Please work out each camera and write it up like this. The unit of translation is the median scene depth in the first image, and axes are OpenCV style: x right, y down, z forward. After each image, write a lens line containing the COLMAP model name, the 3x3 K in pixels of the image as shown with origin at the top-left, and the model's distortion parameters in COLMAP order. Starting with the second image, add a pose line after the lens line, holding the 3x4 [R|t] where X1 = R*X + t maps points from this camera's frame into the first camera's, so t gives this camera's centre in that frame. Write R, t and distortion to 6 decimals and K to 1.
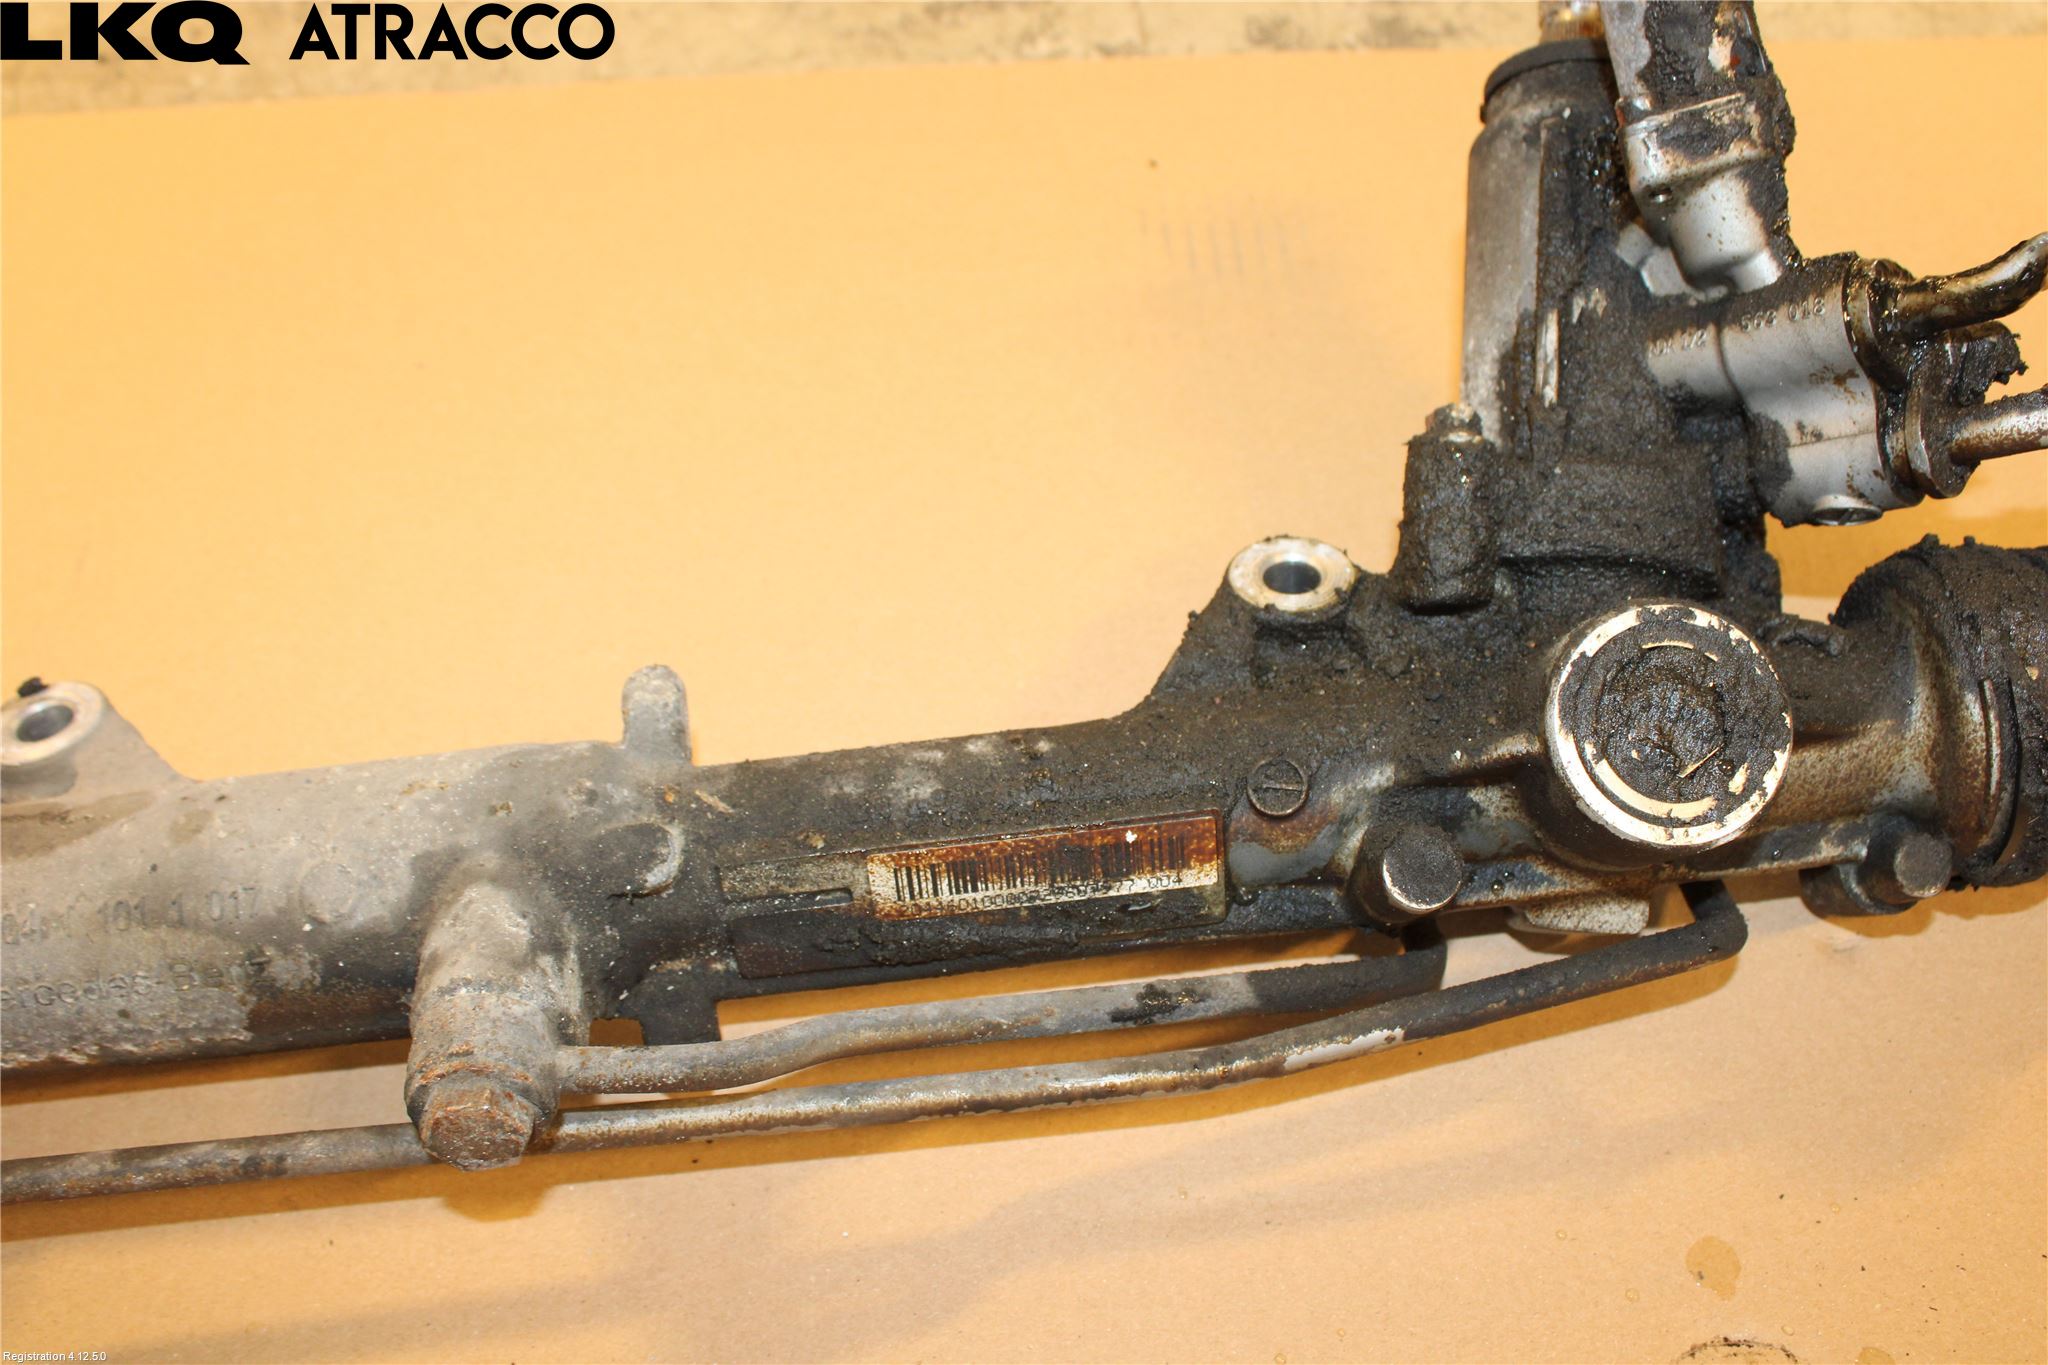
lens RADIAL K [[1905.1, 0, 1028.6], [0, 1905.1, 676.6], [0, 0, 1]] dist [-0.095105, 0.000000]
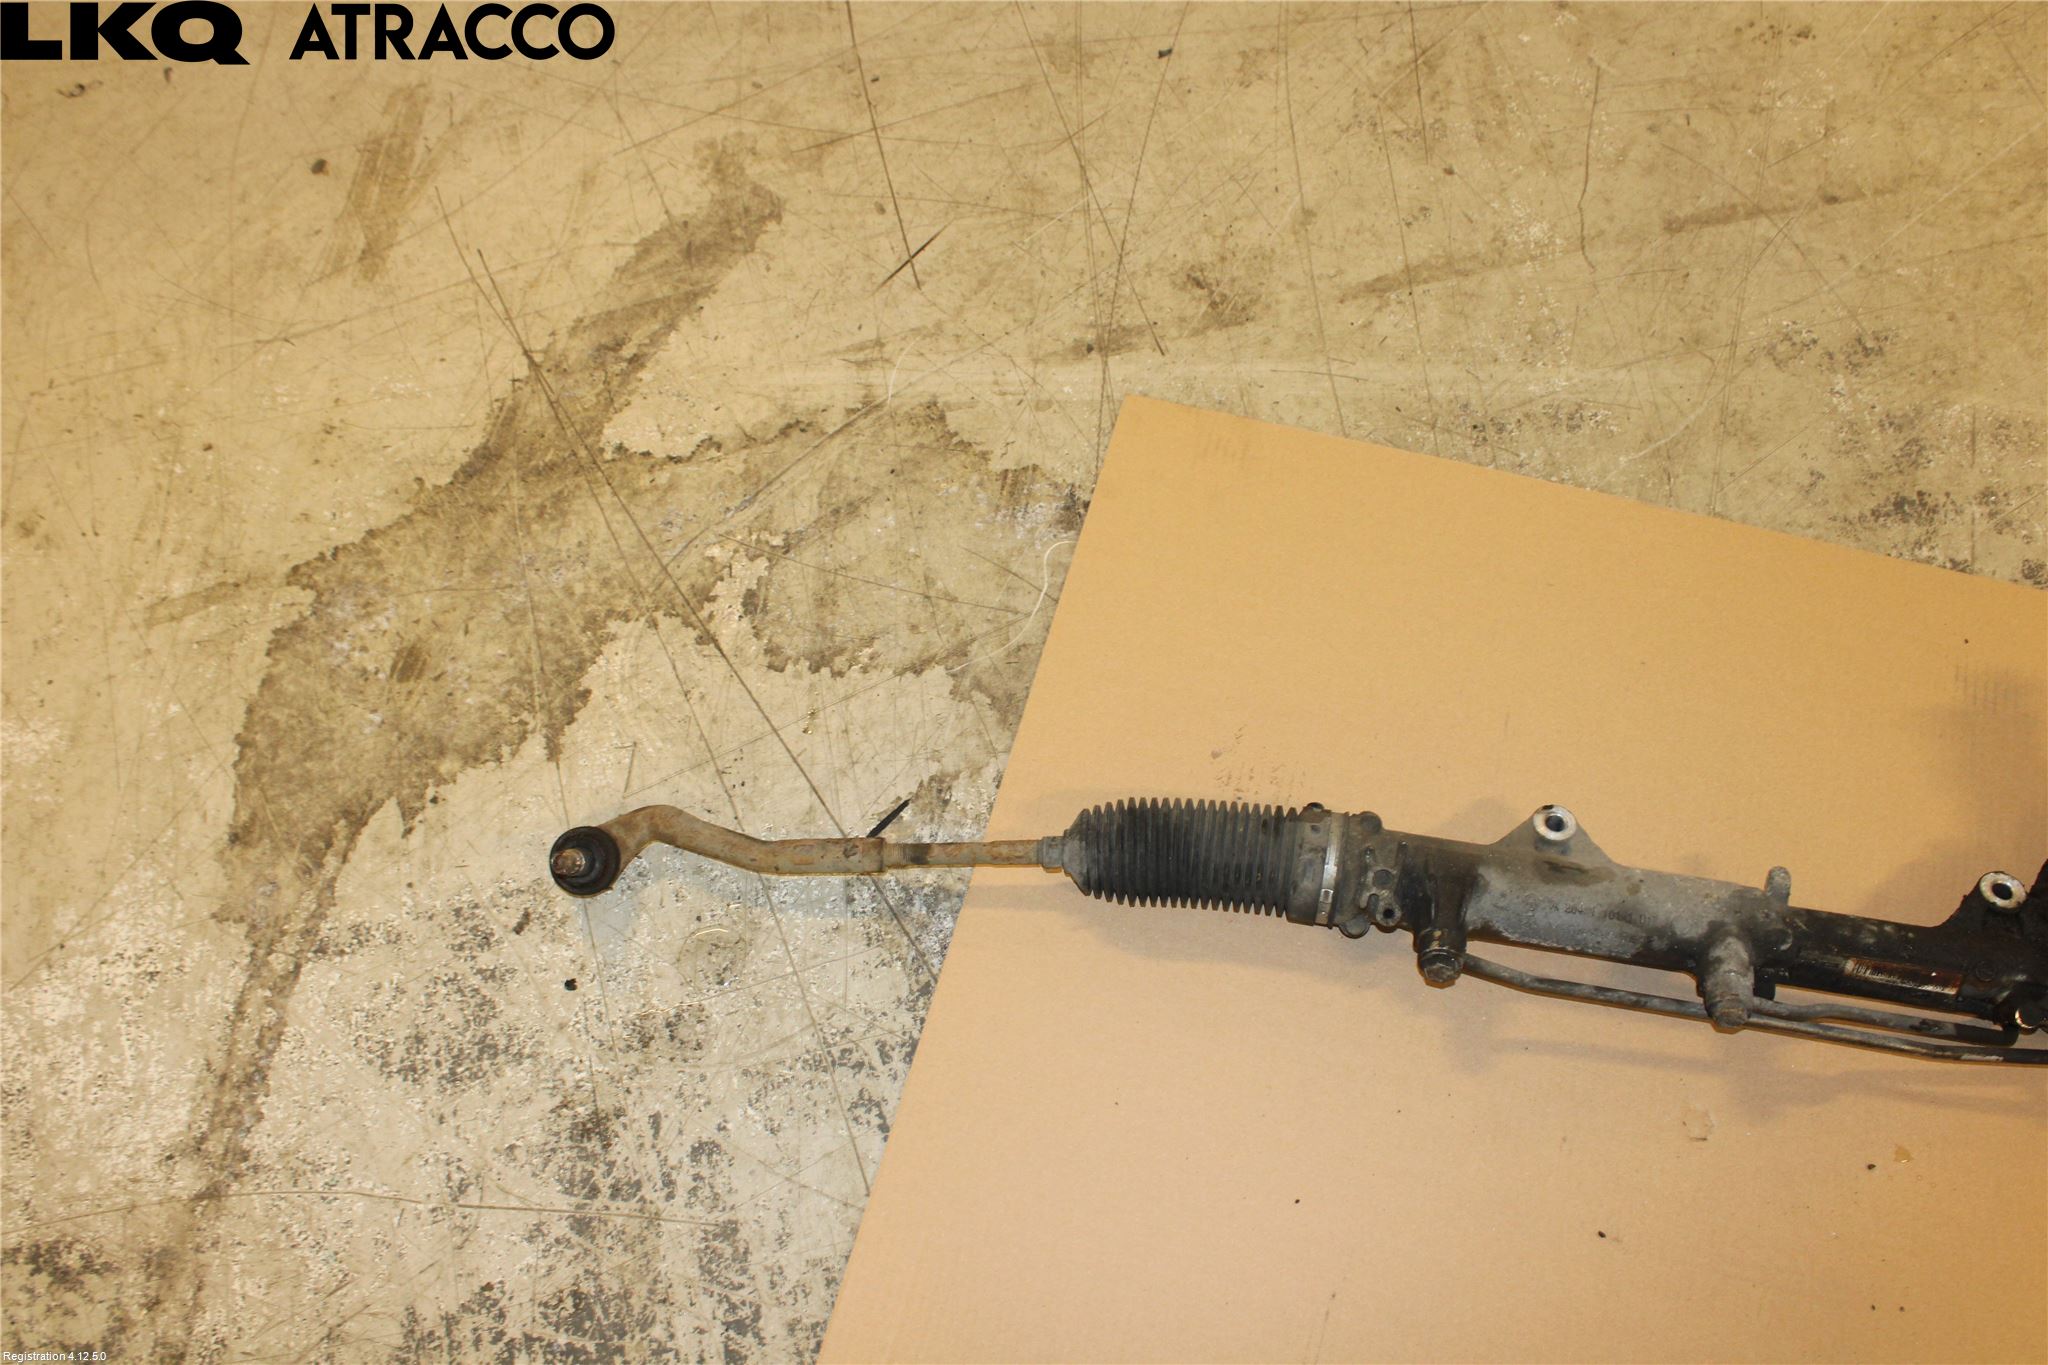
lens RADIAL K [[1905.1, 0, 1016.6], [0, 1905.1, 679.3], [0, 0, 1]] dist [-0.095105, 0.000000]
pose [[0.950718, 0.260127, -0.168729, -0.996552], [-0.230071, 0.956661, 0.178513, -0.579362], [0.207852, -0.130896, 0.969362, -2.205001]]
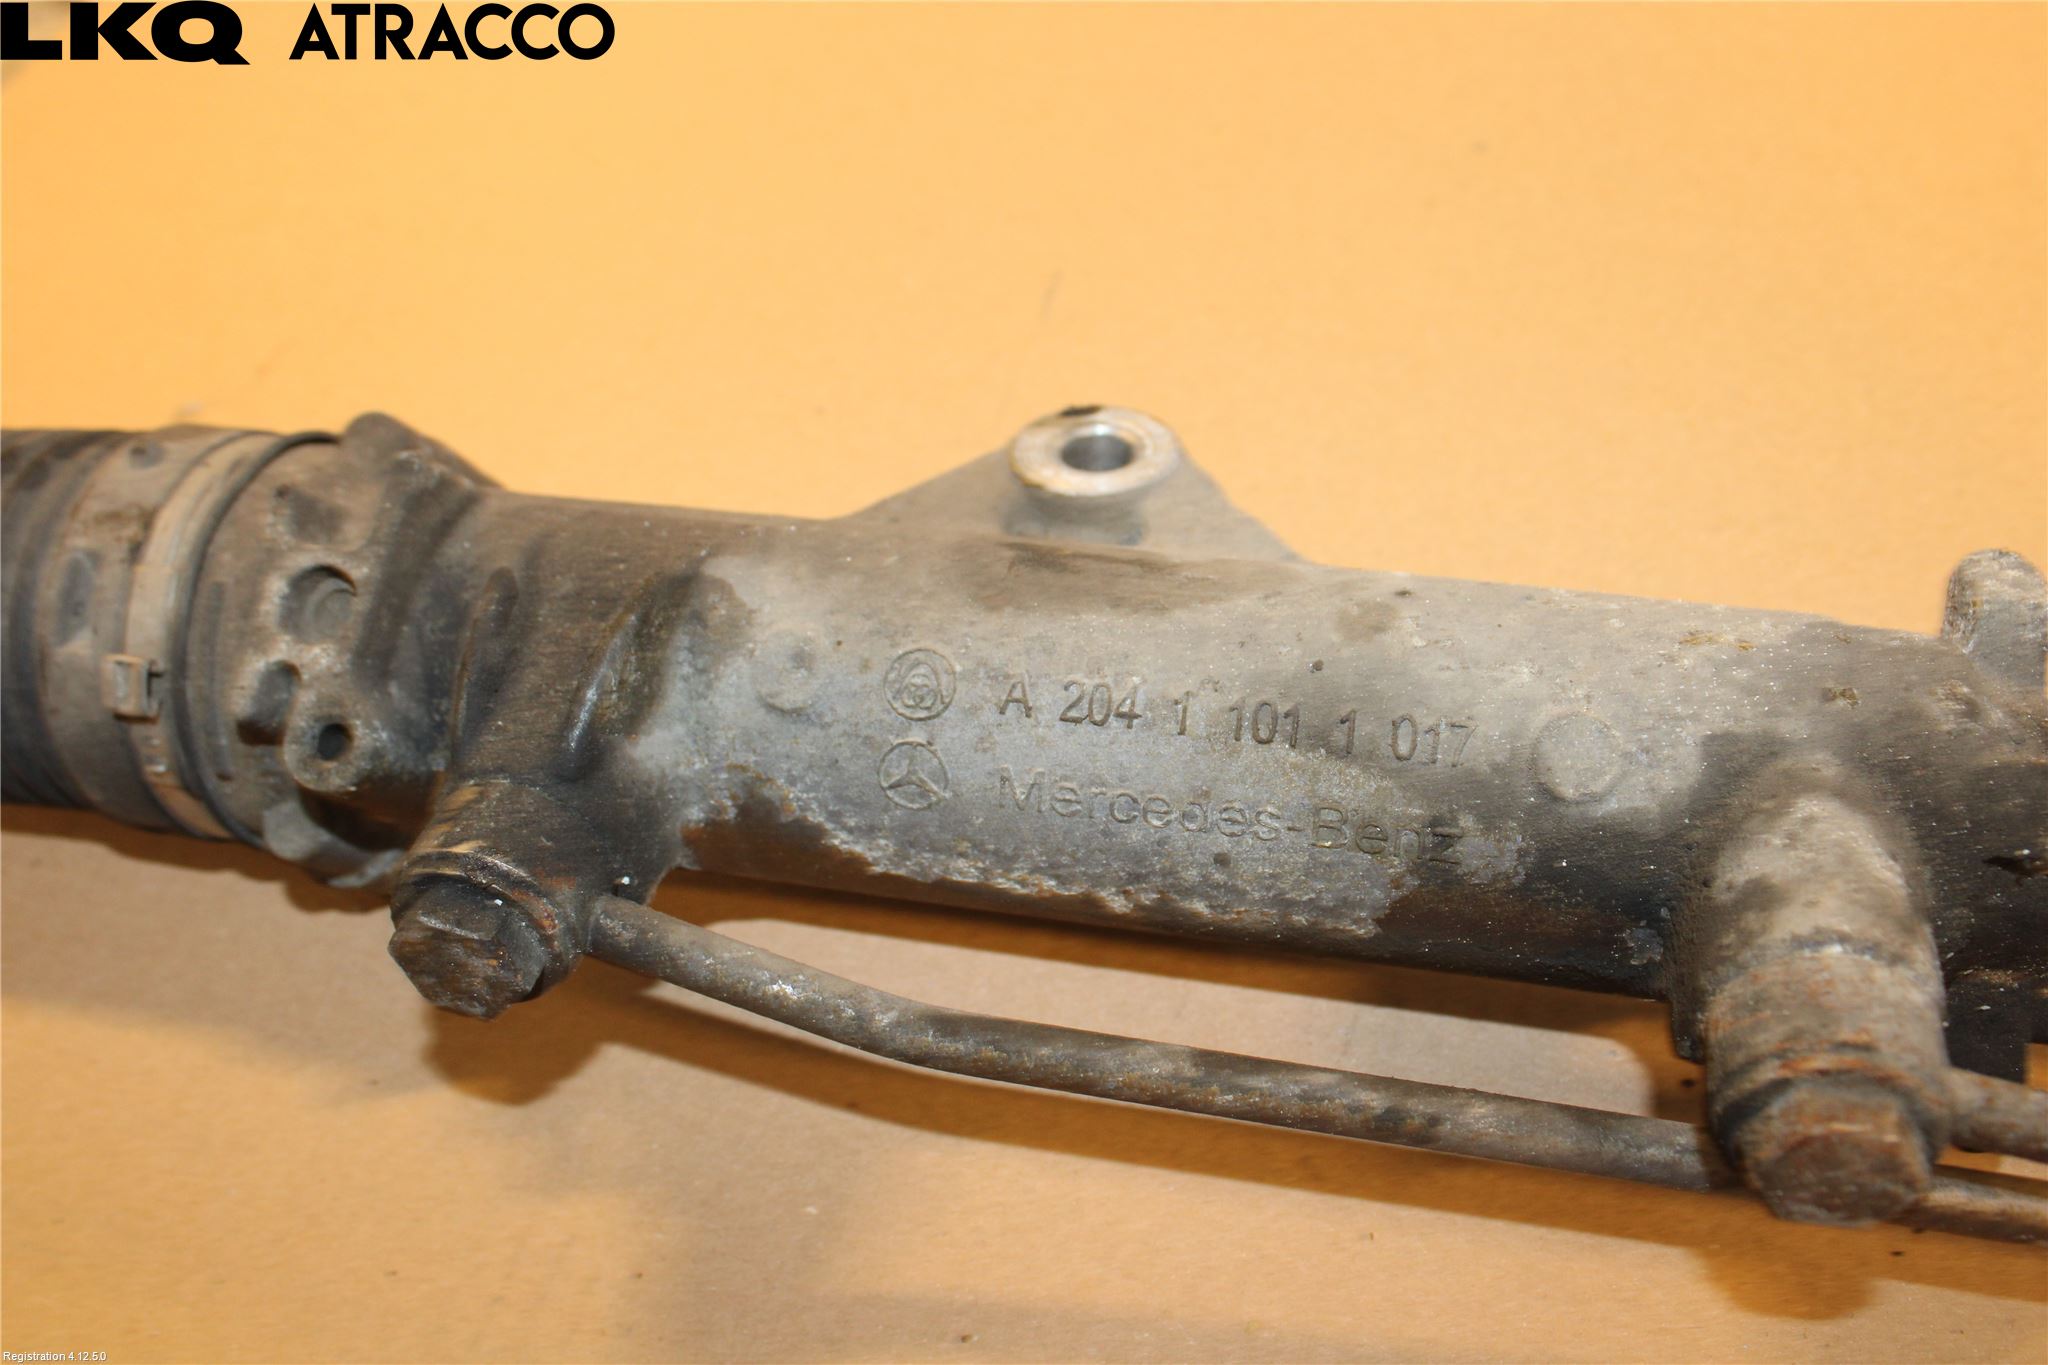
lens RADIAL K [[1905.1, 0, 1024.4], [0, 1905.1, 685.0], [0, 0, 1]] dist [-0.095105, 0.000000]
pose [[0.948084, 0.223256, -0.226480, -0.409747], [-0.221871, 0.974554, 0.031892, 0.110888], [0.227837, 0.020013, 0.973494, 0.280848]]
